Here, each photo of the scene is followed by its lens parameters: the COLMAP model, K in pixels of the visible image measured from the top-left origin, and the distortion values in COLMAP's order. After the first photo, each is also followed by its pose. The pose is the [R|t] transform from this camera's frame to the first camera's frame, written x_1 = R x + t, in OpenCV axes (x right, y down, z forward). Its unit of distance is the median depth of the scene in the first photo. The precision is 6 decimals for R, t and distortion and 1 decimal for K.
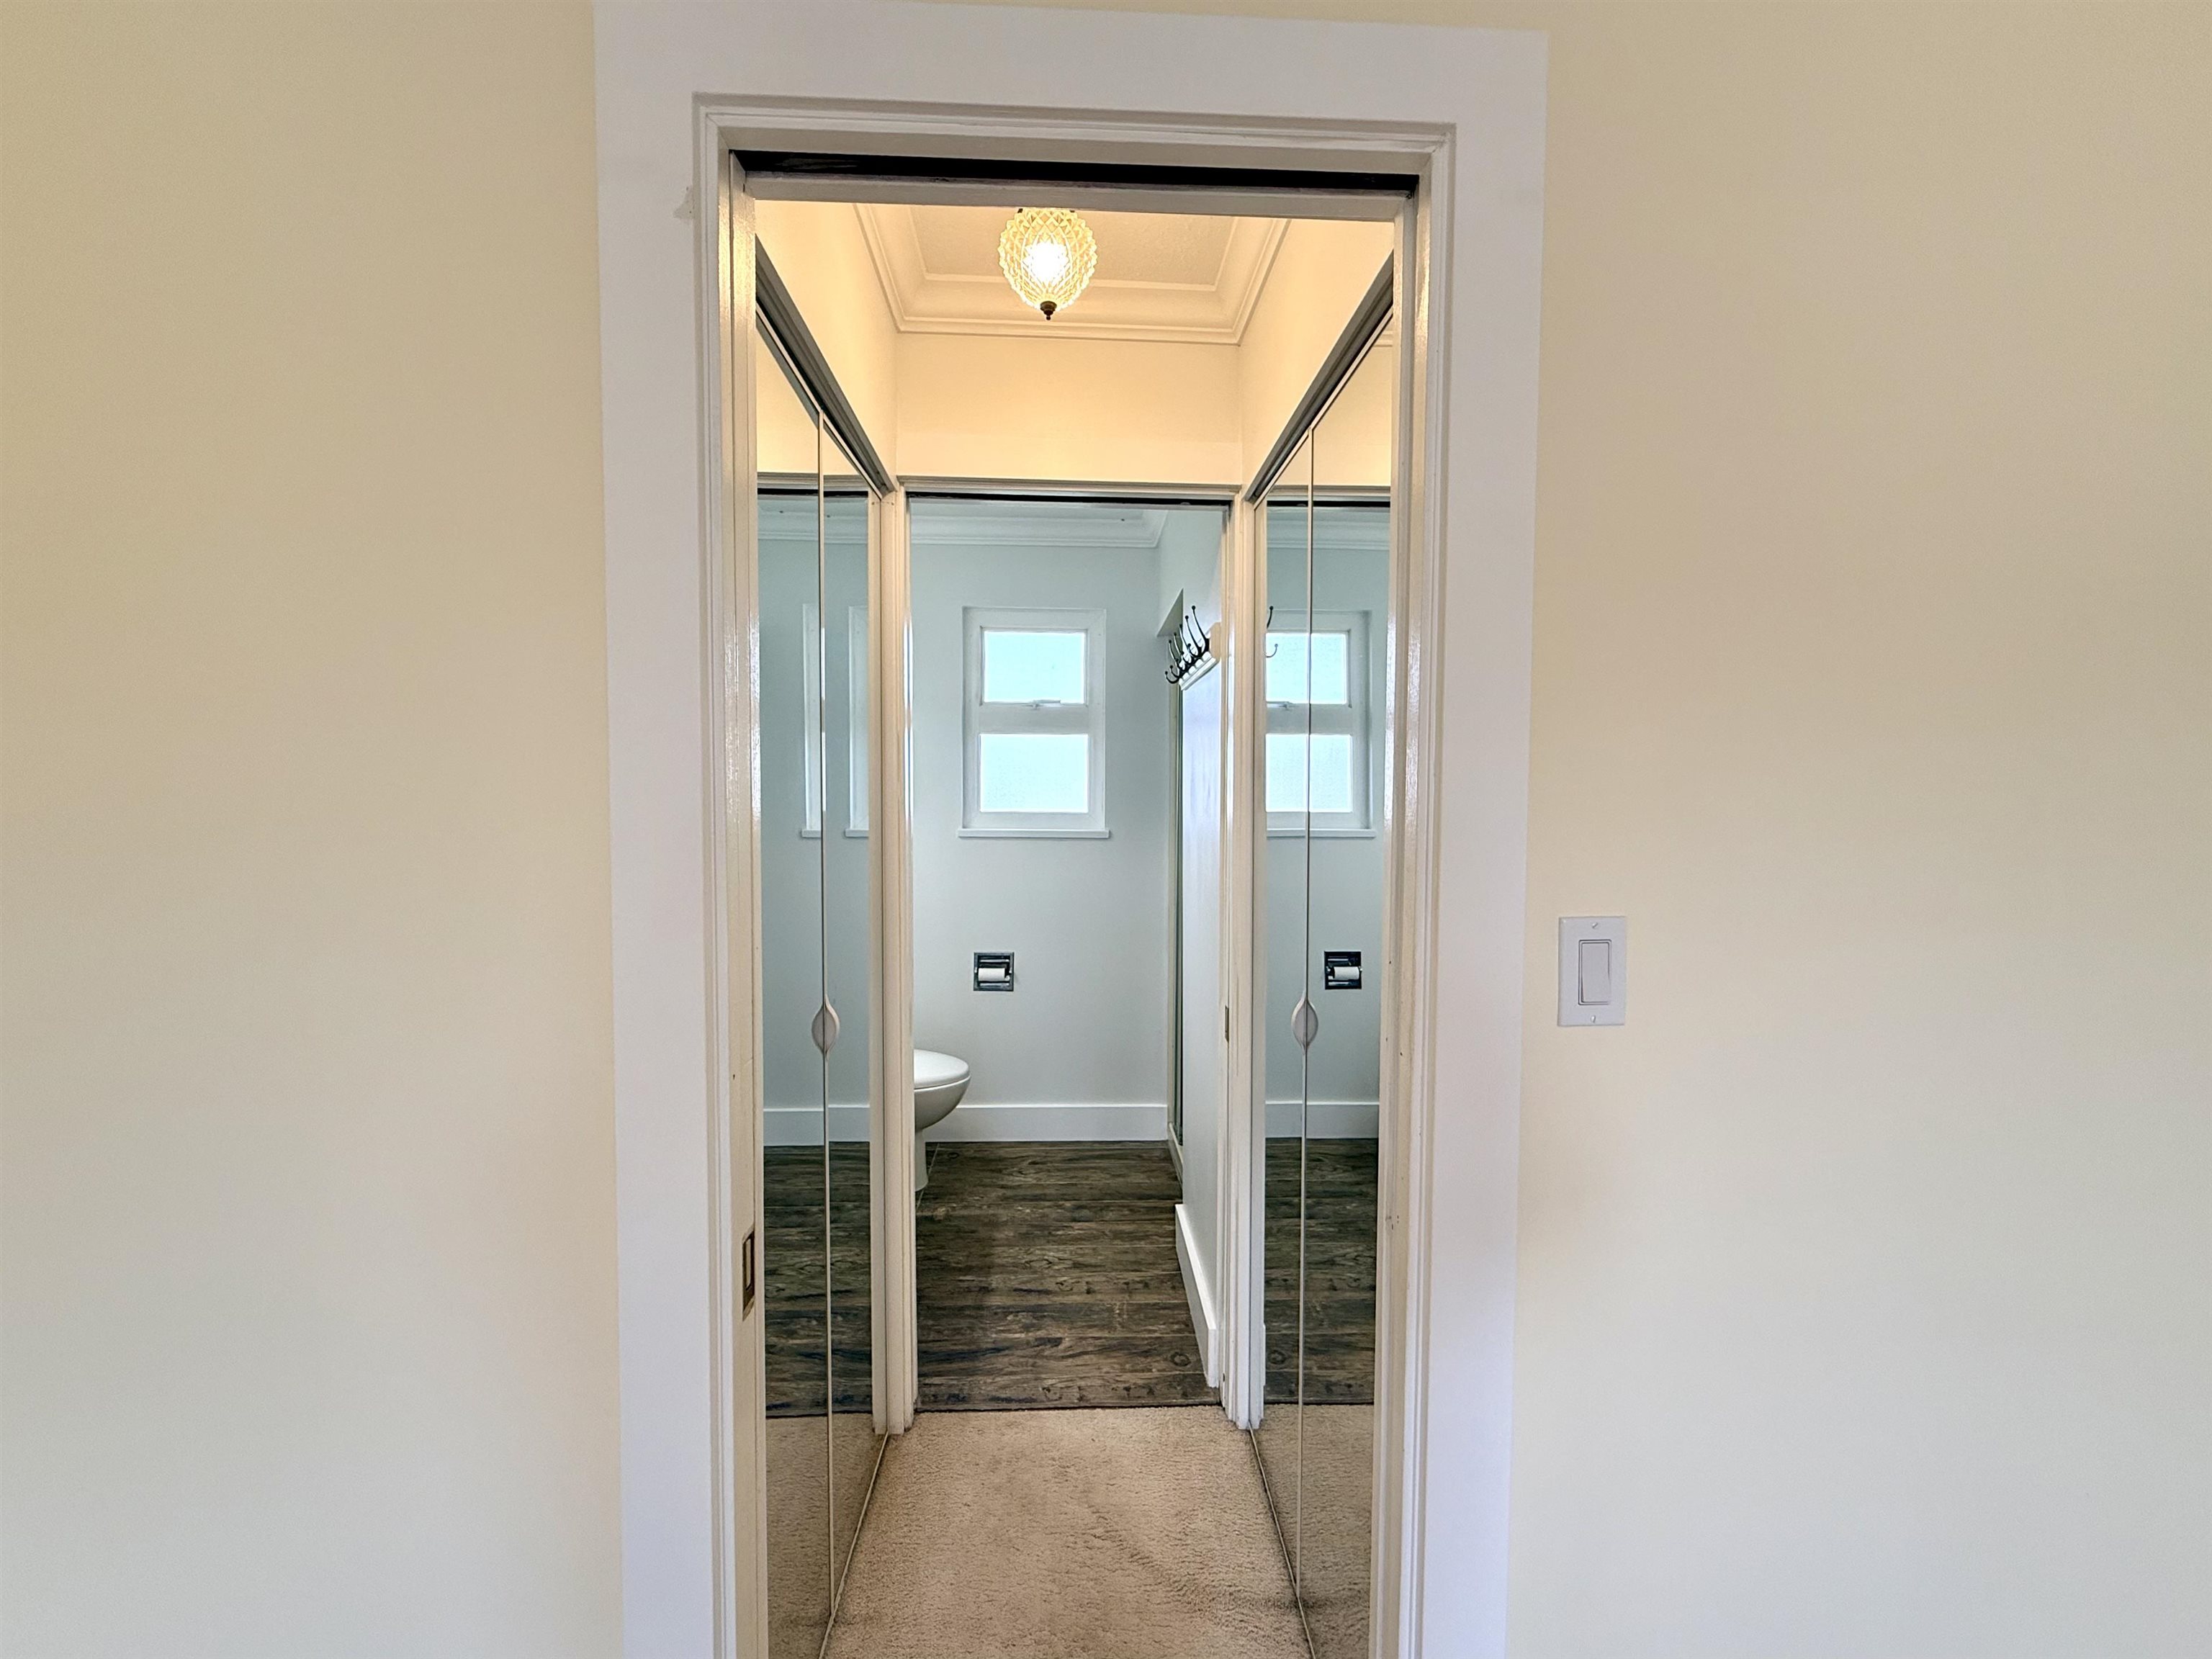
lens RADIAL K [[885.9, 0, 1106.7], [0, 885.9, 825.6], [0, 0, 1]] dist [-0.000523, 0.000213]
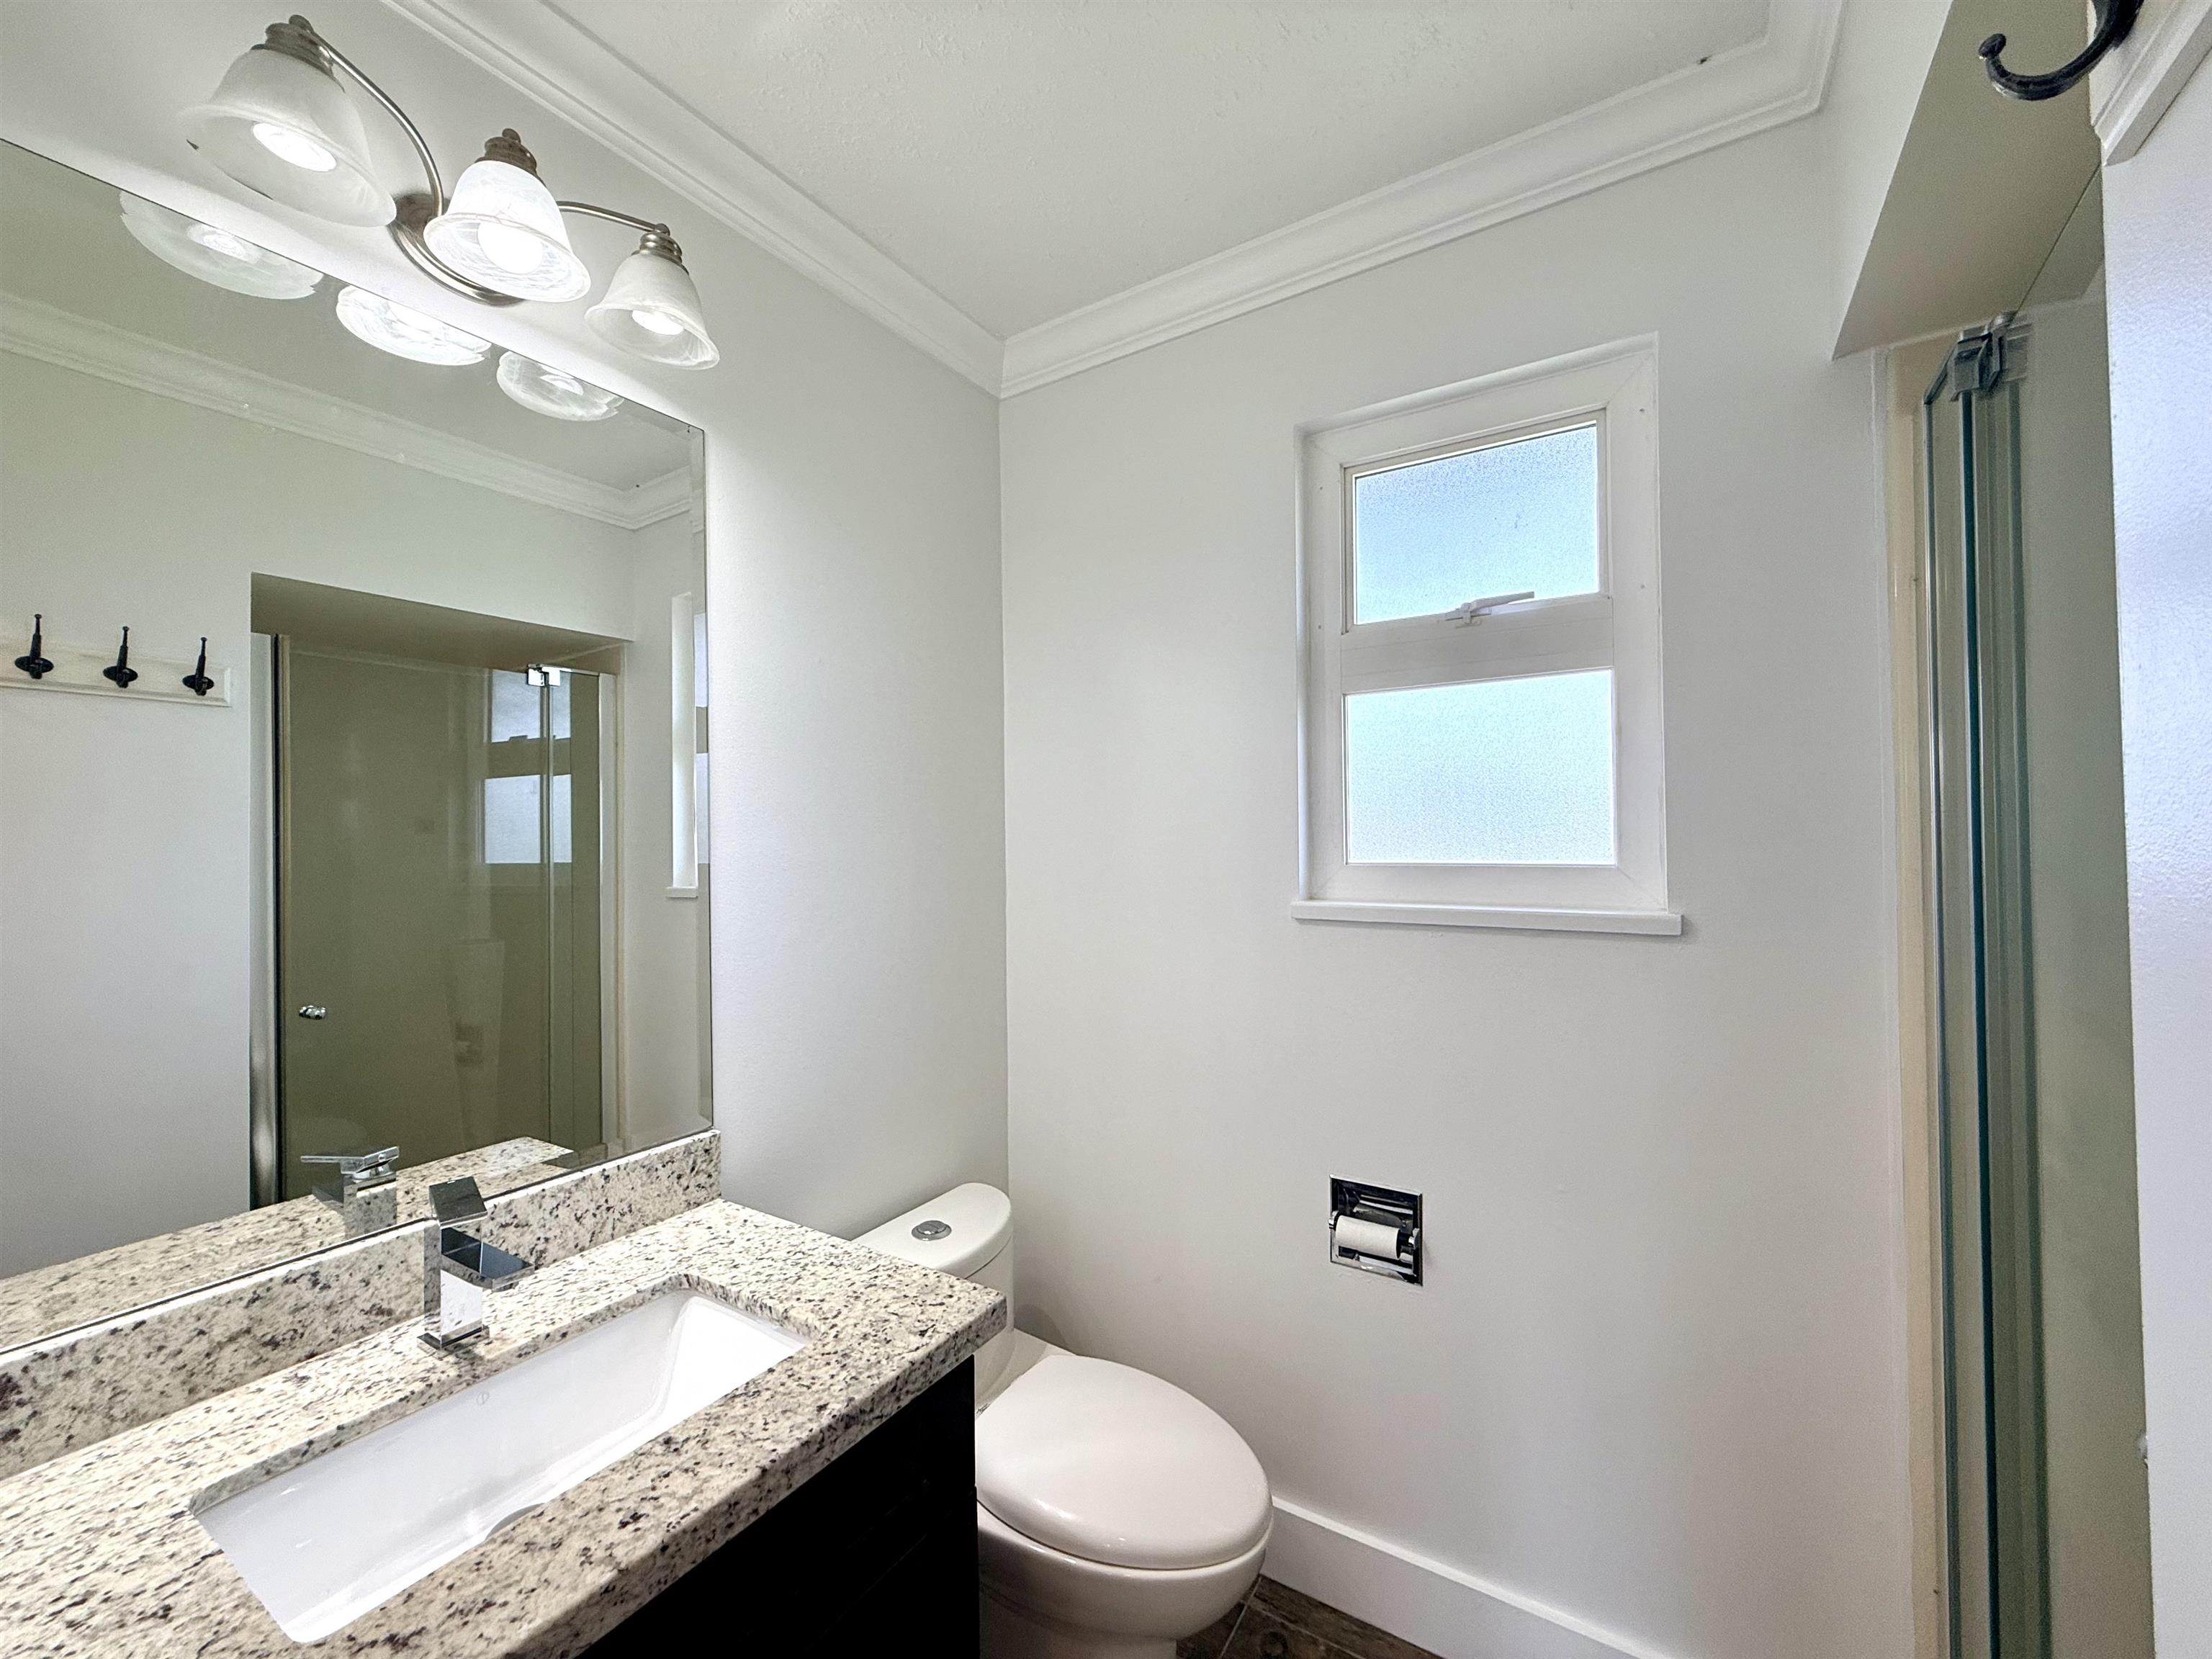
lens RADIAL K [[885.9, 0, 1100.6], [0, 885.9, 828.0], [0, 0, 1]] dist [-0.000523, 0.000213]
pose [[0.817384, -0.024512, -0.575571, 0.018287], [-0.004114, 0.998821, -0.048380, -0.011700], [0.576078, 0.041913, 0.816319, 0.553709]]
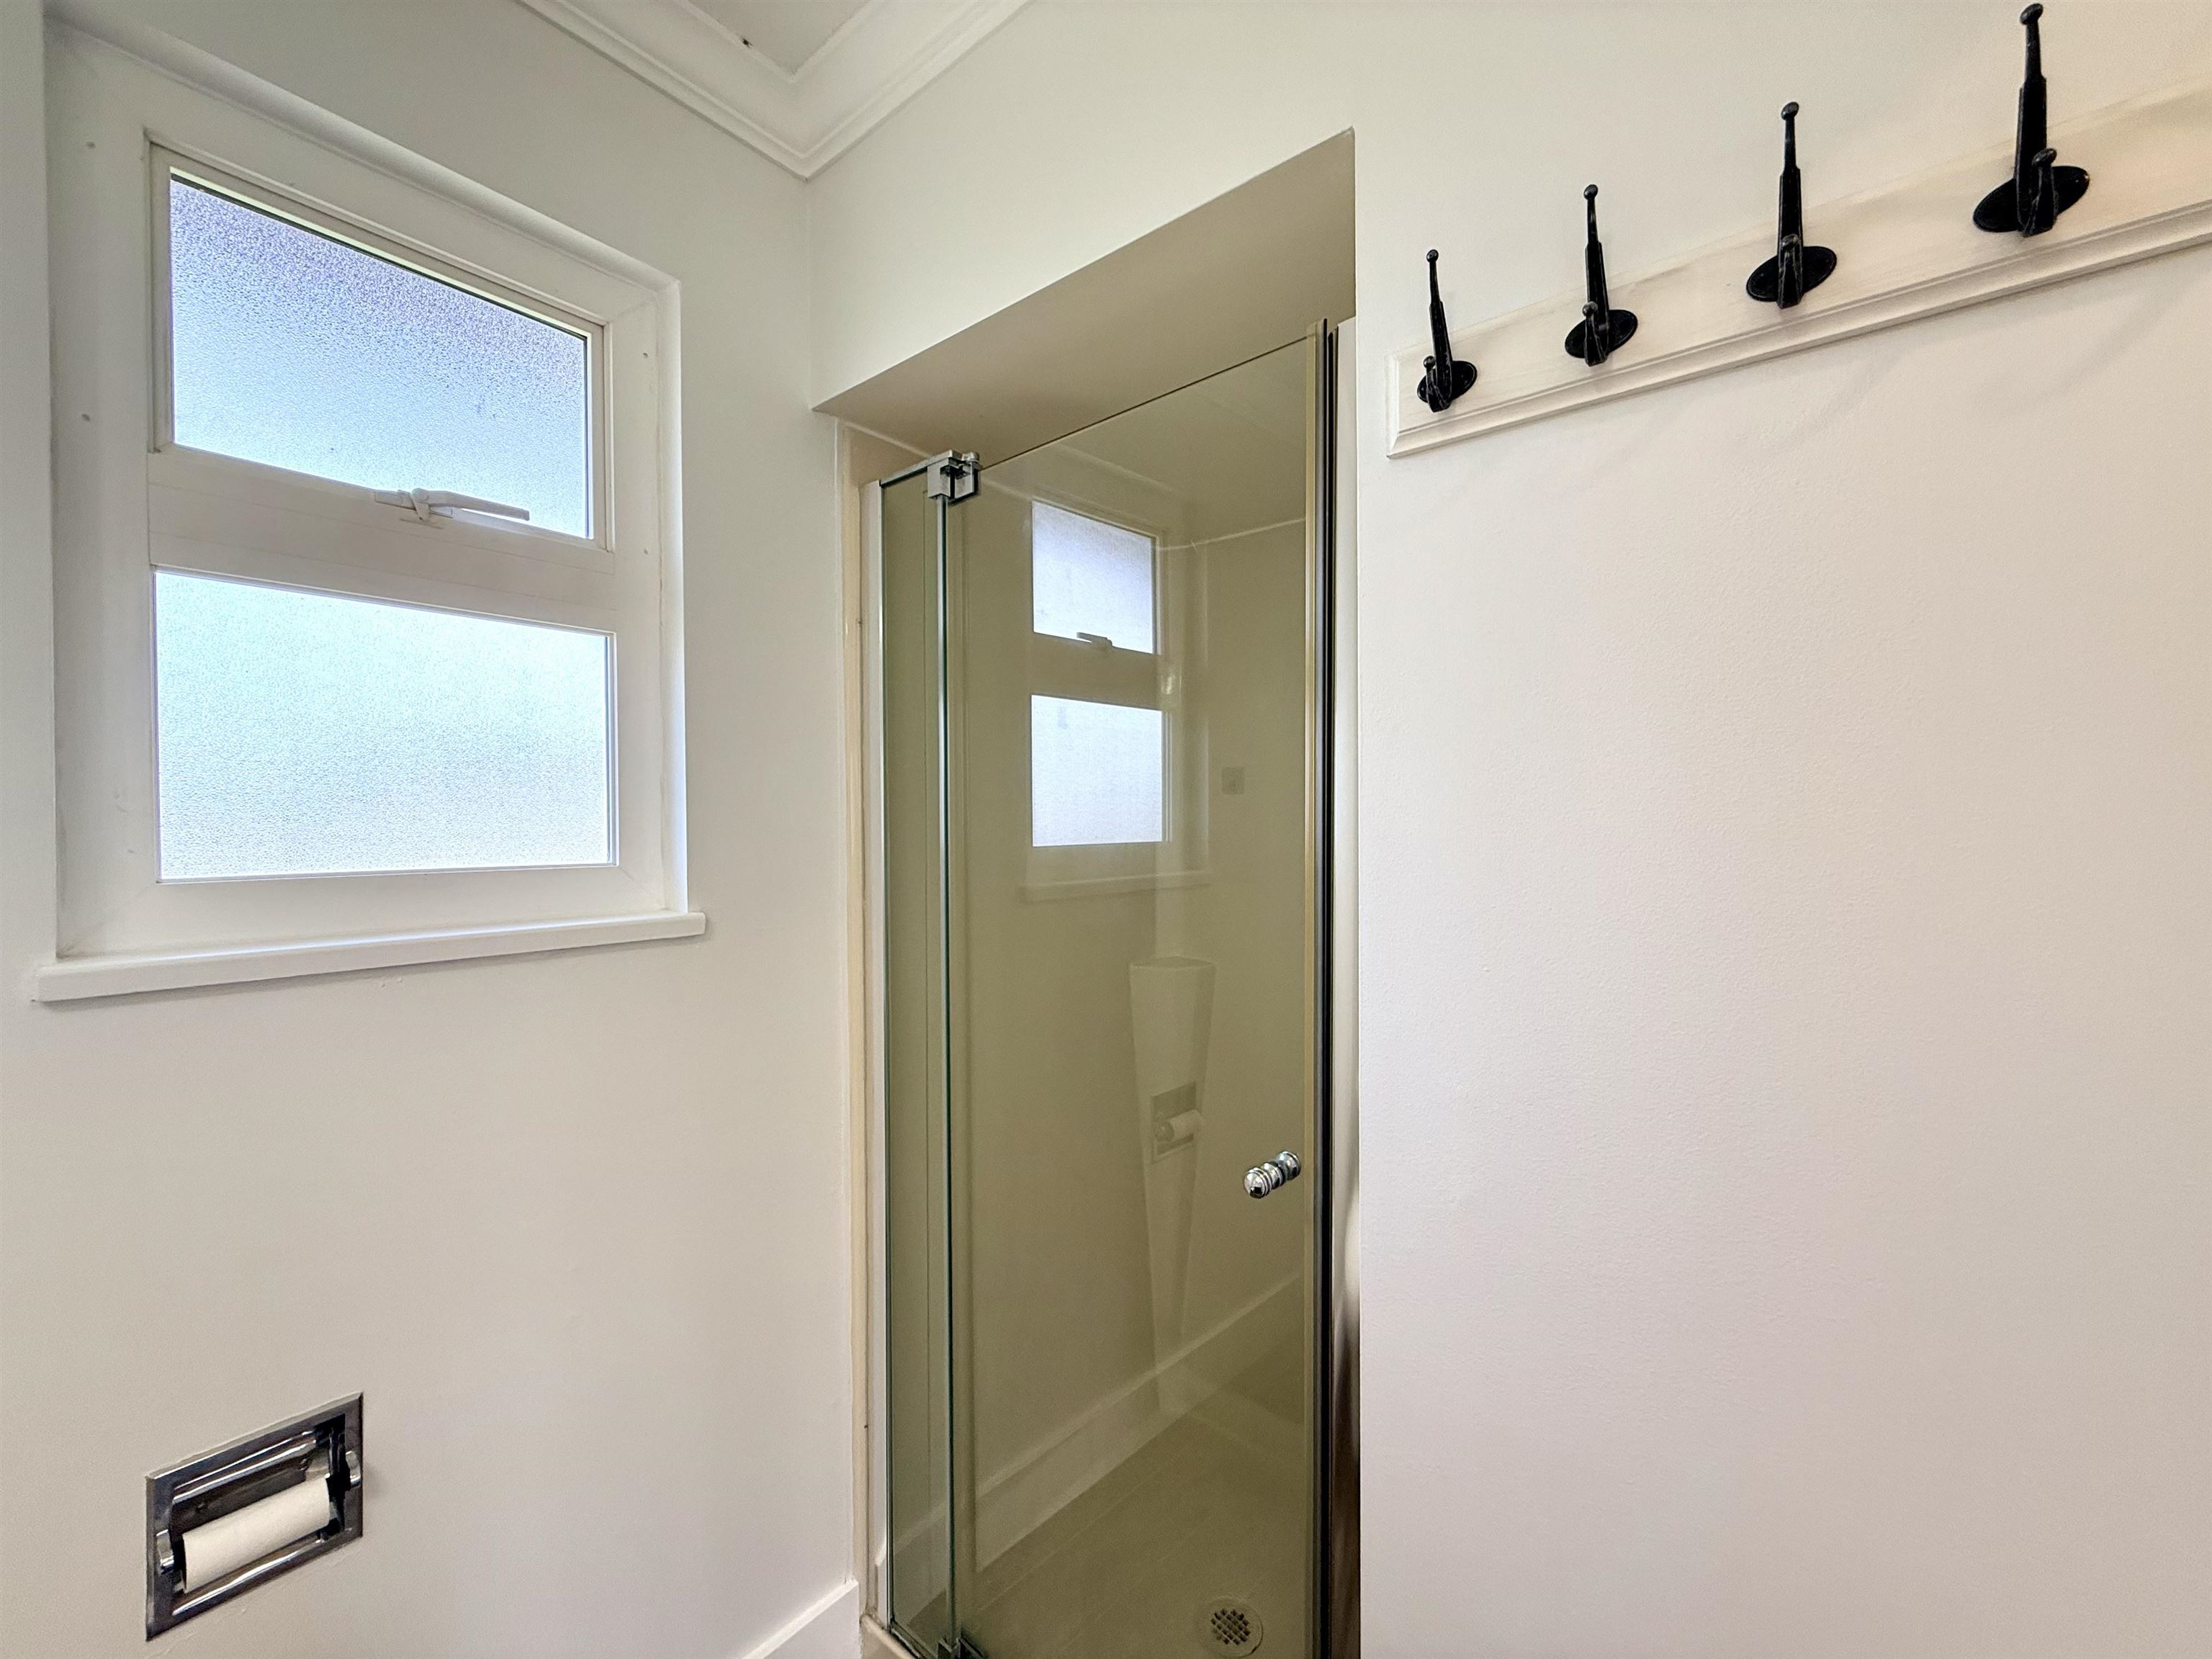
lens RADIAL K [[885.9, 0, 1096.1], [0, 885.9, 824.6], [0, 0, 1]] dist [-0.000523, 0.000213]
pose [[0.667054, -0.016869, 0.744818, -0.152405], [0.037095, 0.999256, -0.010591, -0.019684], [-0.744085, 0.034694, 0.667183, 0.643054]]
